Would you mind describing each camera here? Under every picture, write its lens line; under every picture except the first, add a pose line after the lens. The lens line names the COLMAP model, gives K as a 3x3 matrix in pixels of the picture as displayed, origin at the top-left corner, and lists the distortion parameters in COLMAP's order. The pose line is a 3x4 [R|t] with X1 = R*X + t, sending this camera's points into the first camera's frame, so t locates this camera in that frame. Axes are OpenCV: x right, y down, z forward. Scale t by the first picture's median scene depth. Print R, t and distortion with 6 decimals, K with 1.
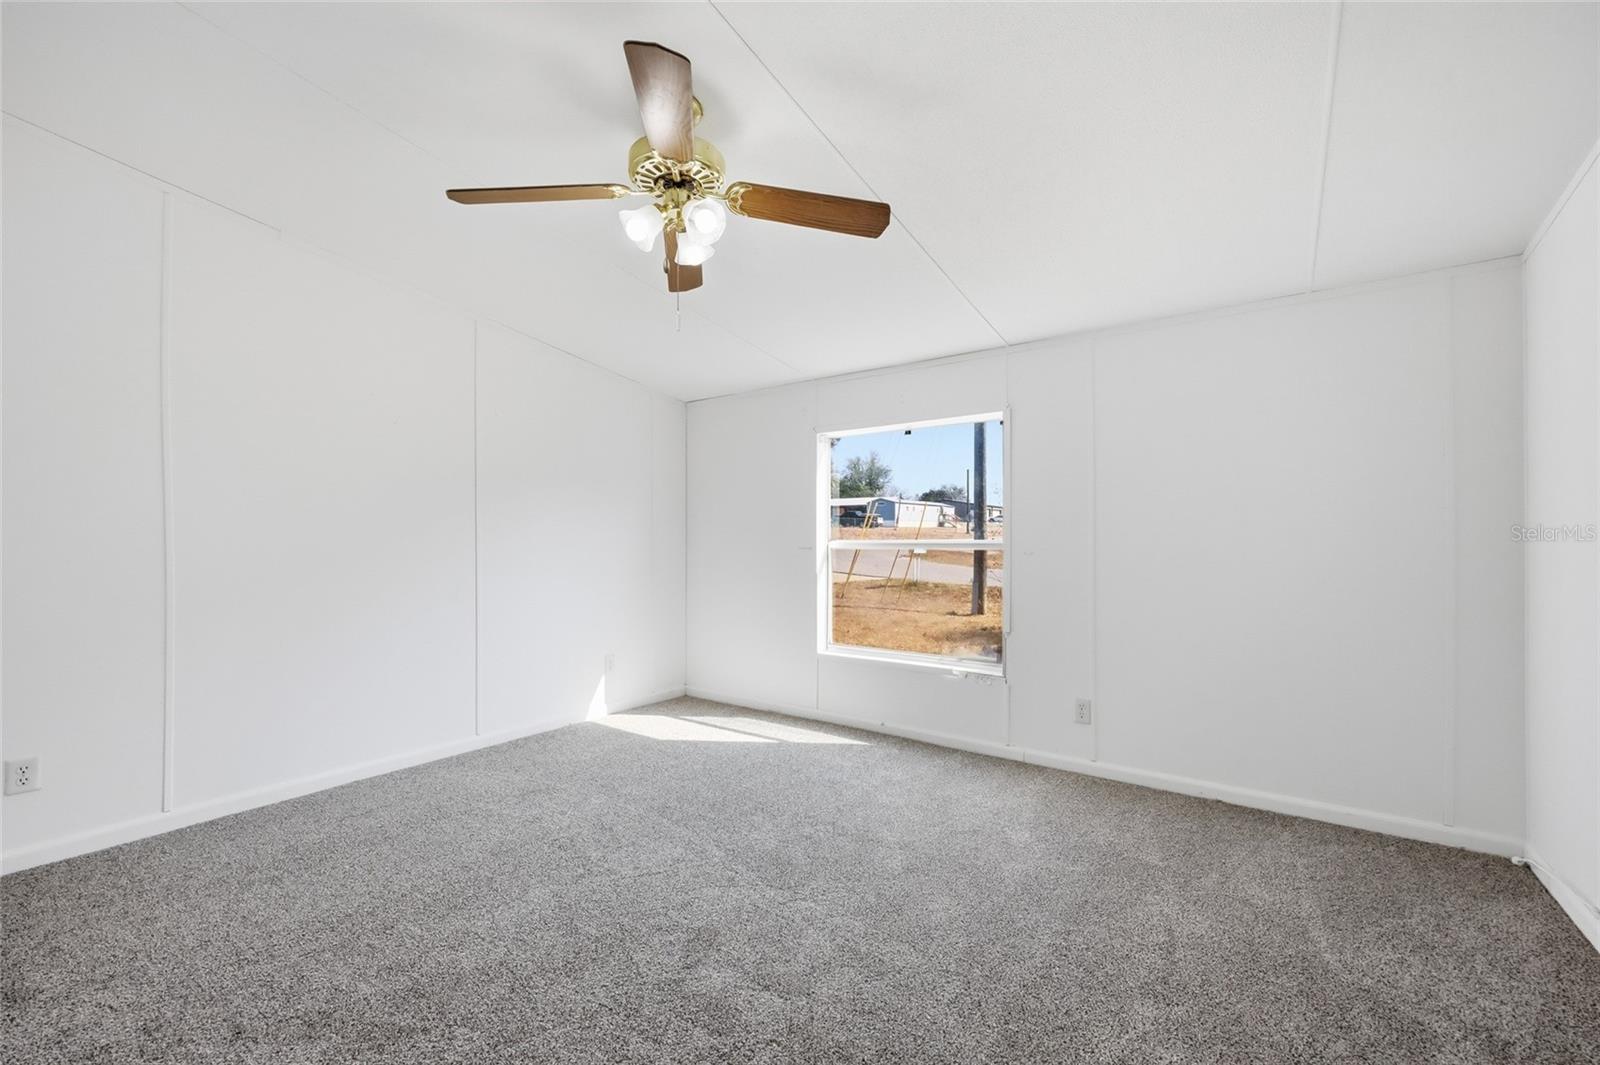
lens RADIAL K [[652.5, 0, 802.7], [0, 652.5, 536.4], [0, 0, 1]] dist [-0.002236, -0.000359]
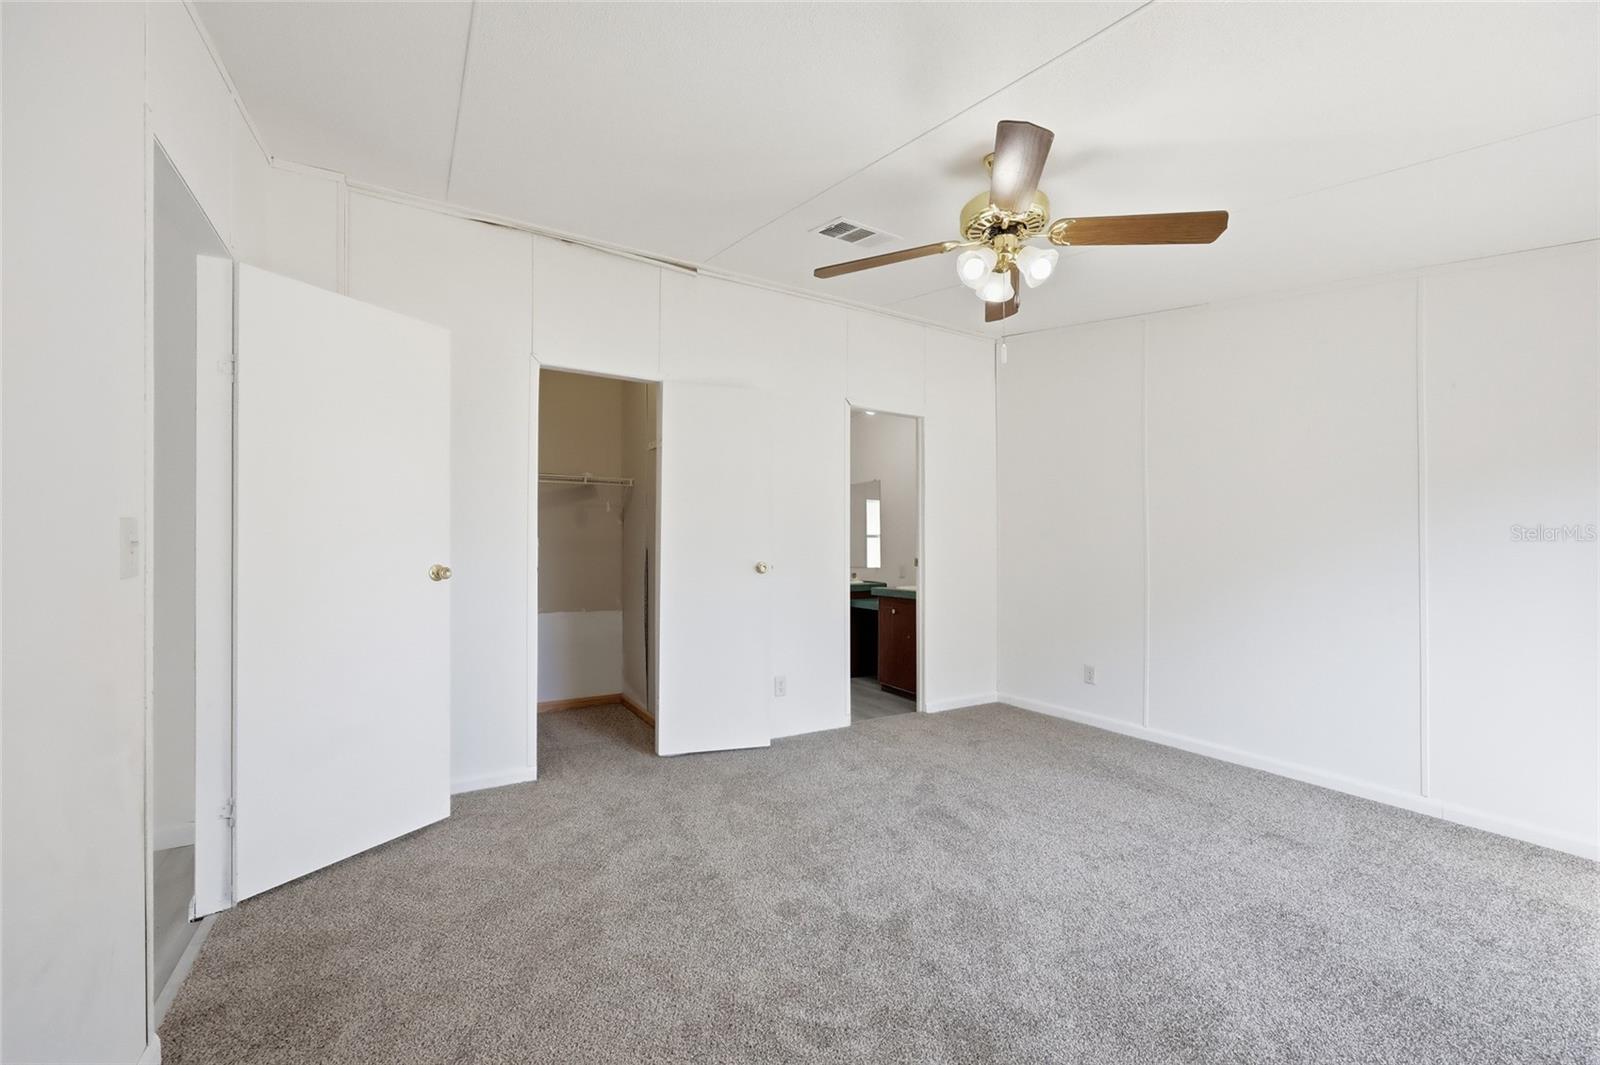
lens RADIAL K [[652.5, 0, 802.7], [0, 652.5, 536.4], [0, 0, 1]] dist [-0.002236, -0.000359]
pose [[-0.369922, -0.004639, -0.929051, 0.663527], [-0.002894, 0.999988, -0.003841, -0.010036], [0.929058, 0.001268, -0.369931, 0.745495]]
